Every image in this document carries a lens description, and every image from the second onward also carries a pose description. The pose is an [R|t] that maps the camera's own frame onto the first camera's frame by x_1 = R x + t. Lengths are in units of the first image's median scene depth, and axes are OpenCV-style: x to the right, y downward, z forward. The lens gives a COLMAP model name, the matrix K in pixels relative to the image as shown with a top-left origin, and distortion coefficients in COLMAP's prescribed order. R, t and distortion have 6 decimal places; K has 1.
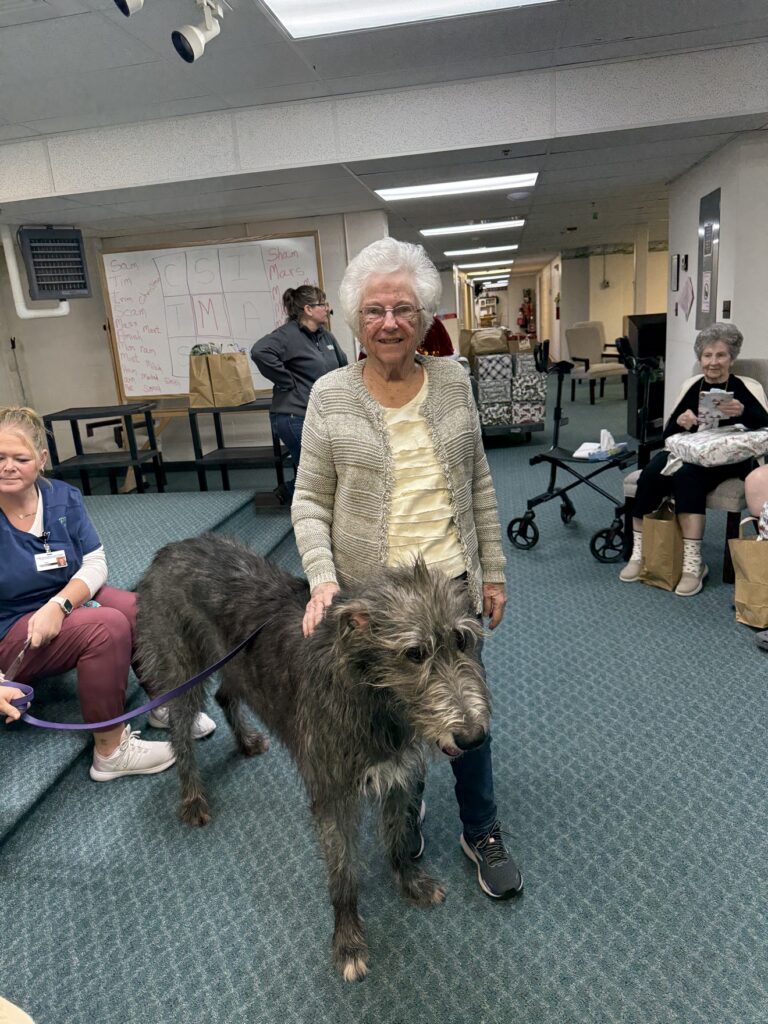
lens RADIAL K [[712.4, 0, 384.0], [0, 712.4, 512.0], [0, 0, 1]] dist [0.069214, -0.105585]
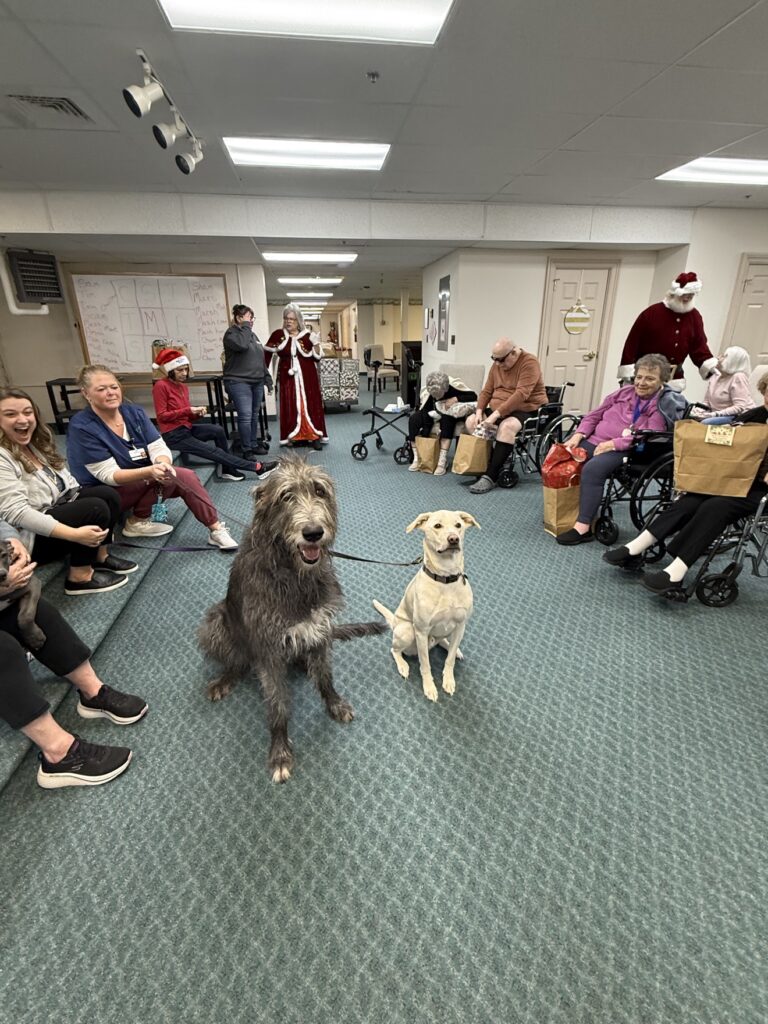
lens RADIAL K [[468.6, 0, 384.0], [0, 468.6, 512.0], [0, 0, 1]] dist [0.002787, 0.000074]
pose [[0.950357, -0.045663, 0.307792, -0.101499], [0.019041, 0.995854, 0.088950, 0.059555], [-0.310578, -0.078674, 0.947287, -0.165672]]
